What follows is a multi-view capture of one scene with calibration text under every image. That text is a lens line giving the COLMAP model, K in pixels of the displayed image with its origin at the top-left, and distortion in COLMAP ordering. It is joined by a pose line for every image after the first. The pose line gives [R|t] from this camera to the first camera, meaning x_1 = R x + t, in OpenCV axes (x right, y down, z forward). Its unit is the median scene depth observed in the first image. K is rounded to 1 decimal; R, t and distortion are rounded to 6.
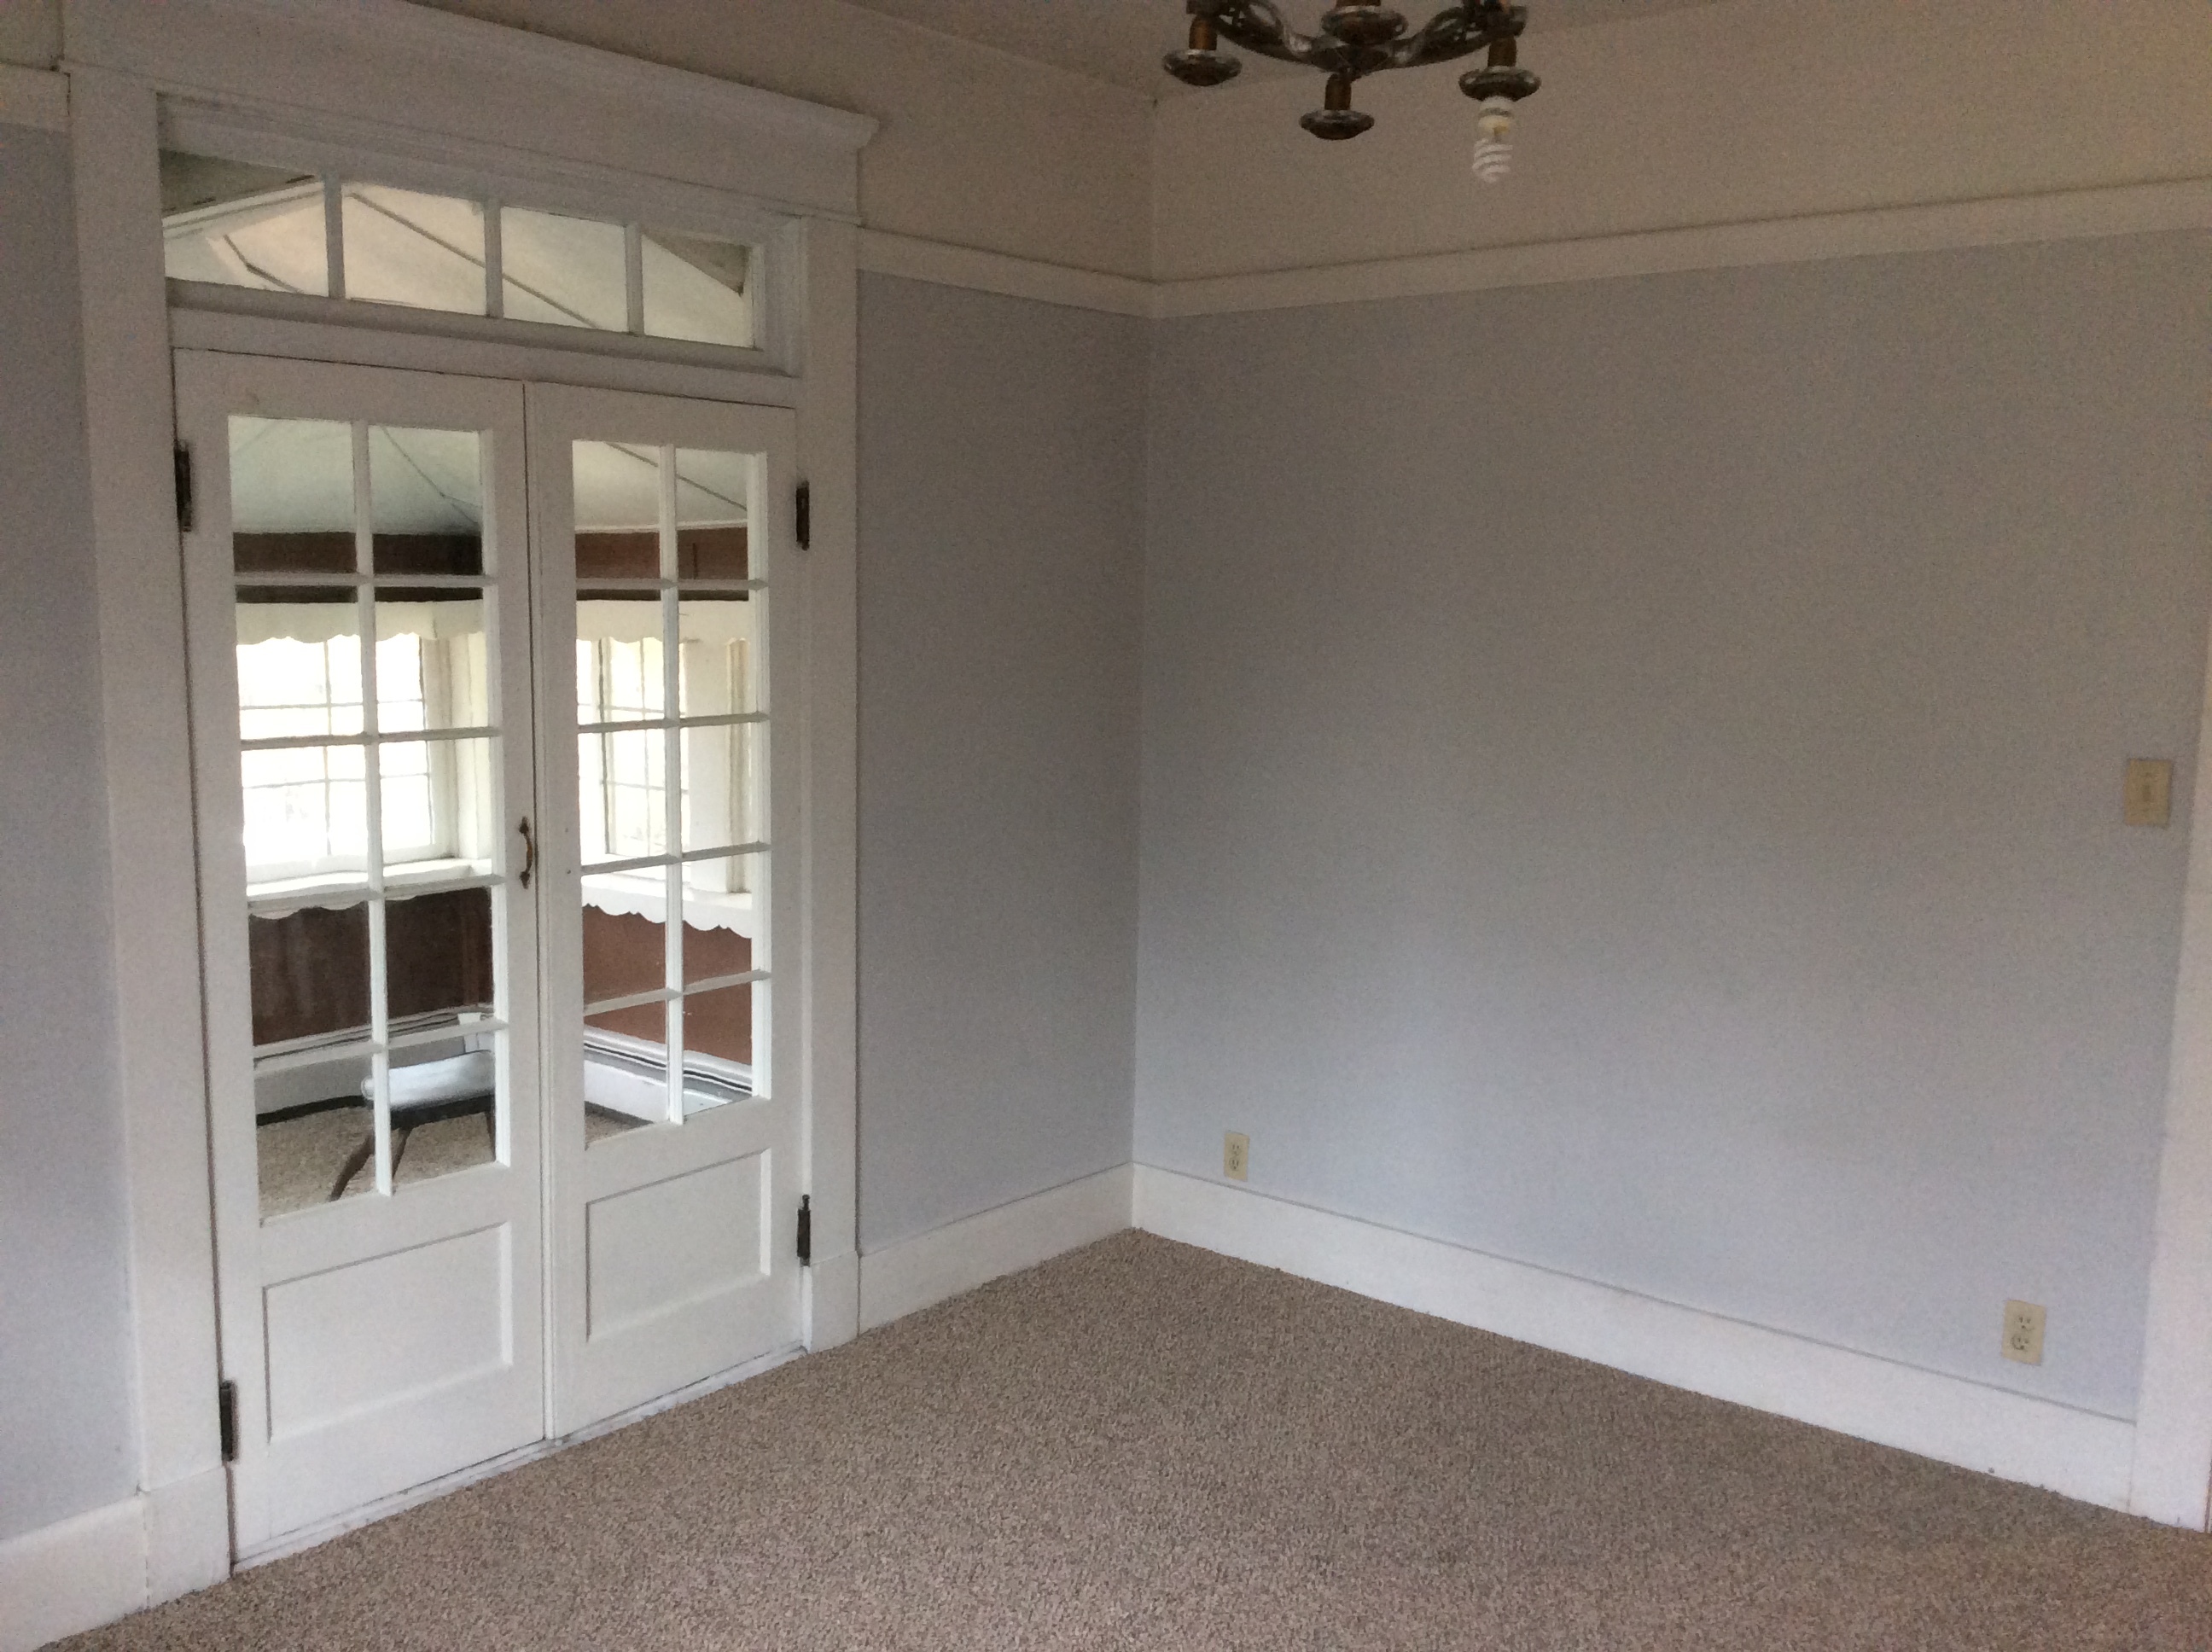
lens RADIAL K [[2042.3, 0, 1106.0], [0, 2042.3, 826.0], [0, 0, 1]] dist [-0.016877, -0.015494]
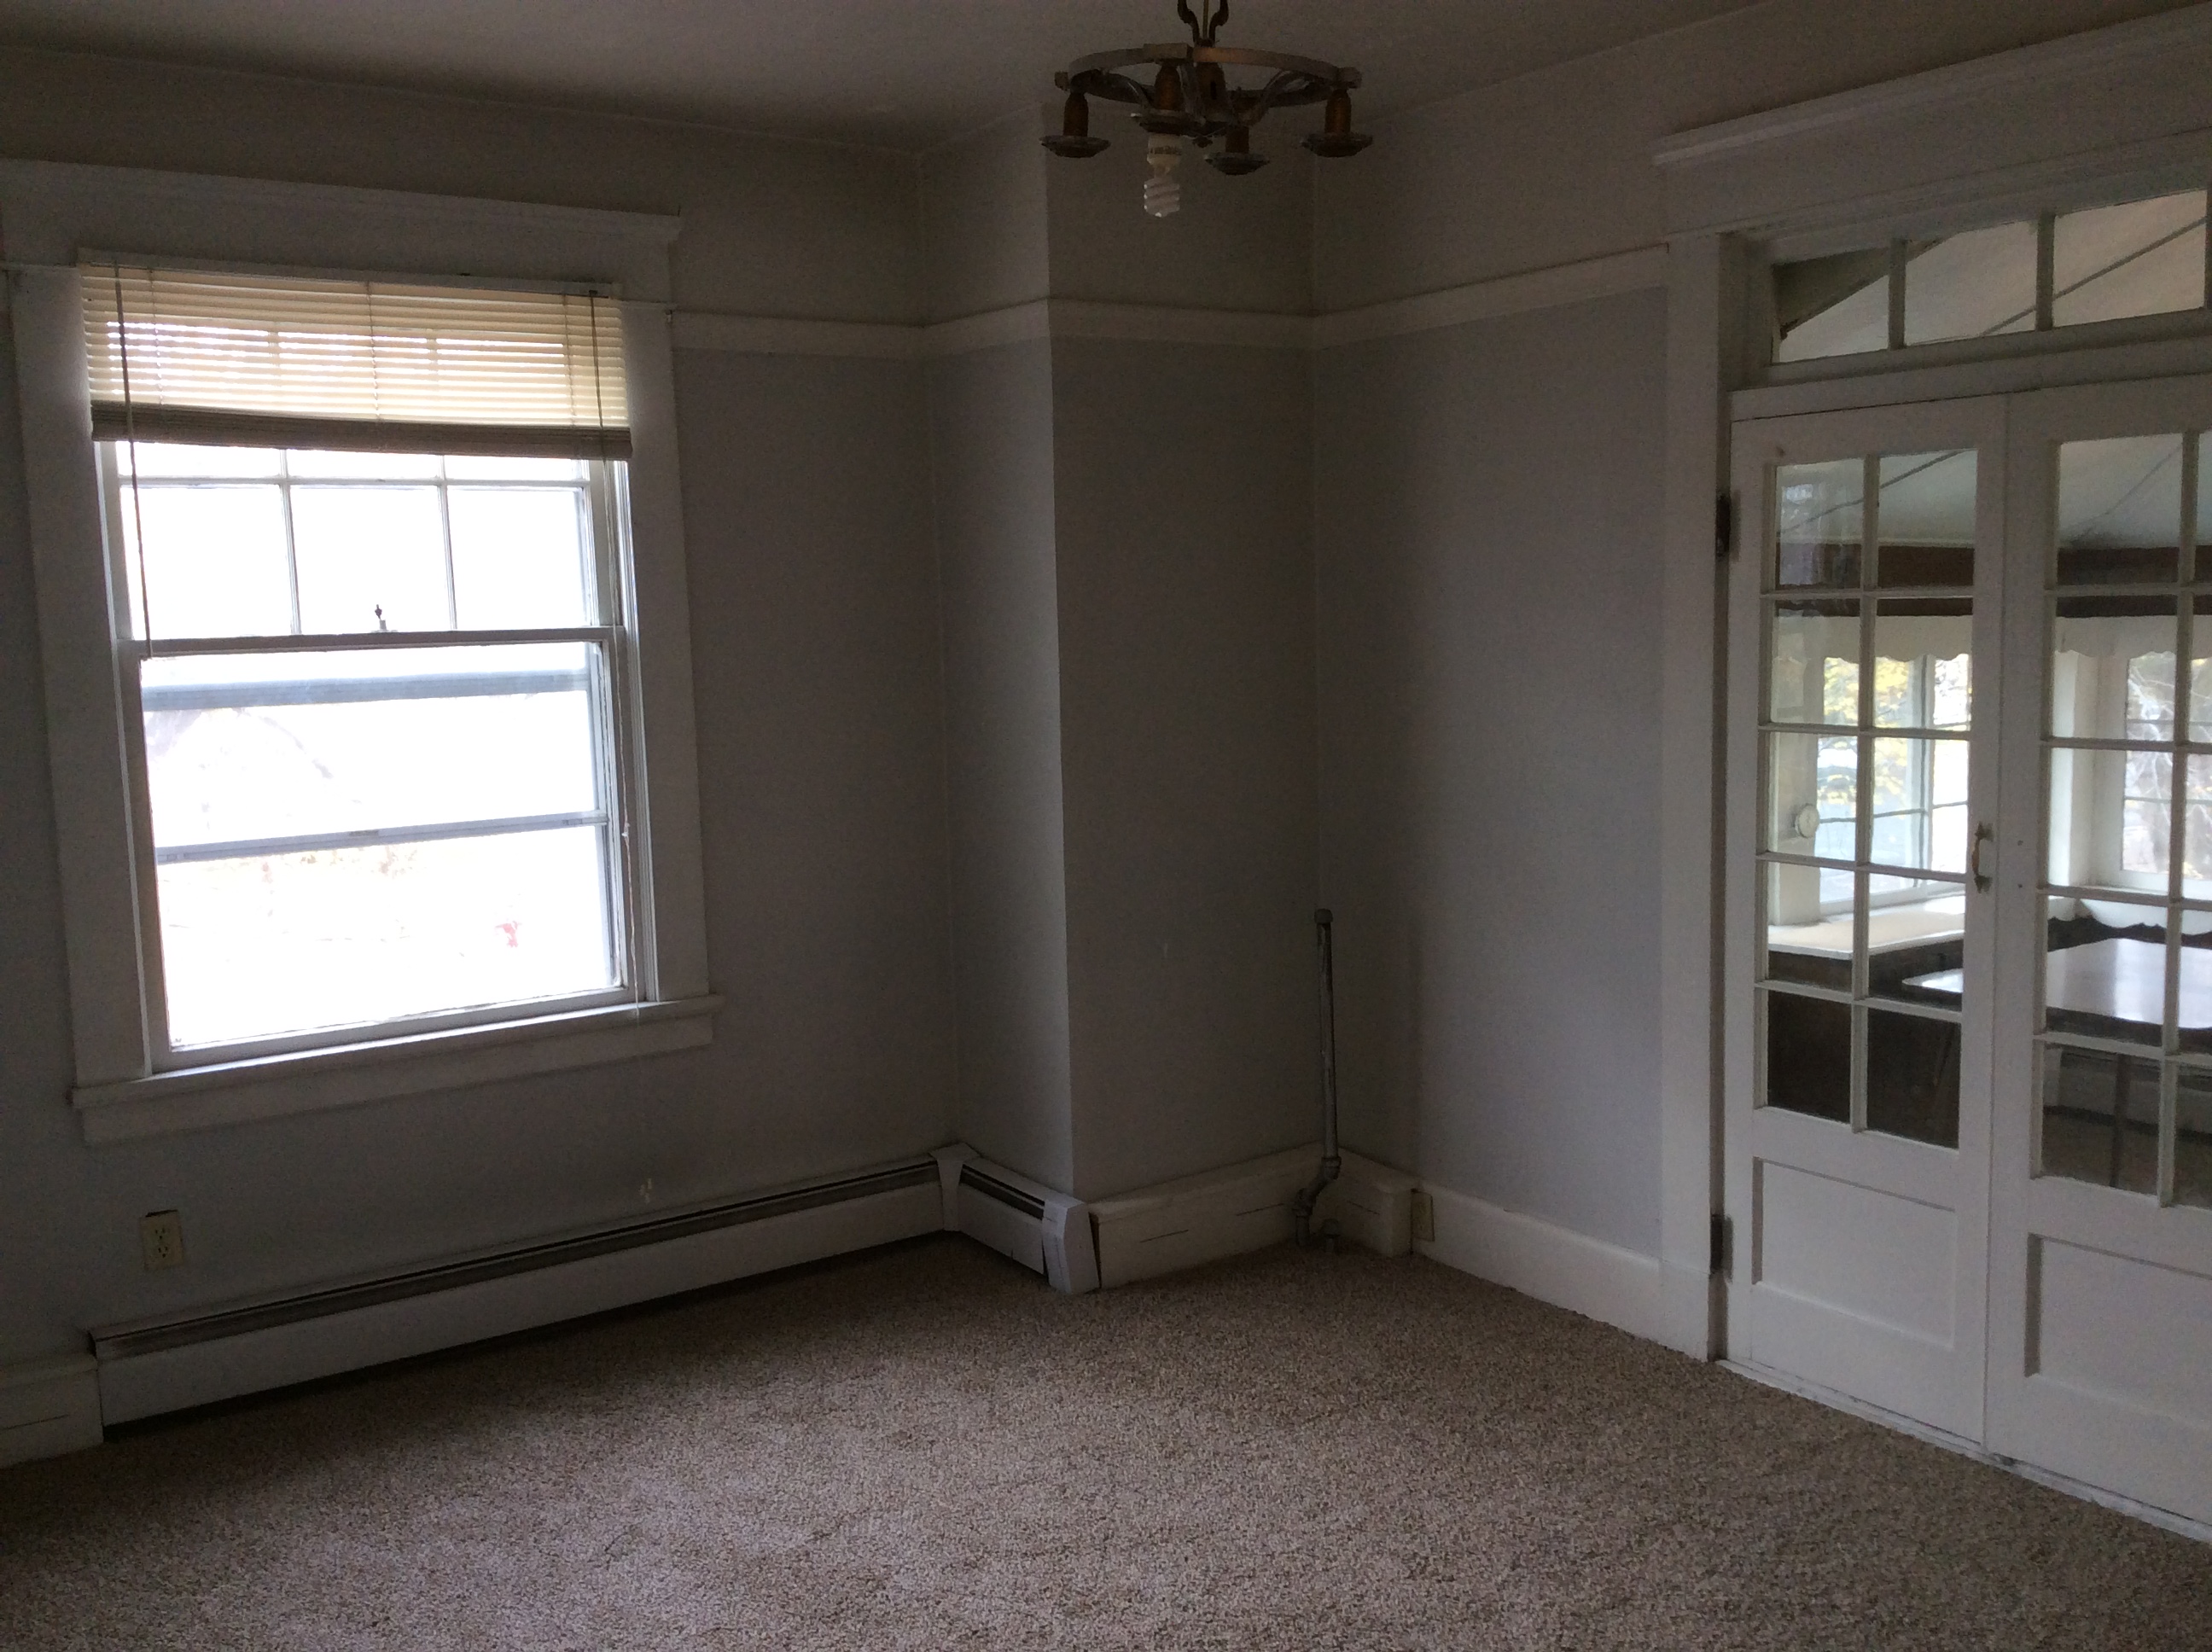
lens RADIAL K [[1990.7, 0, 1106.0], [0, 1990.7, 826.0], [0, 0, 1]] dist [0.005368, 0.009411]
pose [[-0.284754, 0.093774, -0.954003, 0.801741], [-0.099545, 0.986931, 0.126723, -0.086618], [0.953418, 0.131051, -0.271698, 0.862529]]
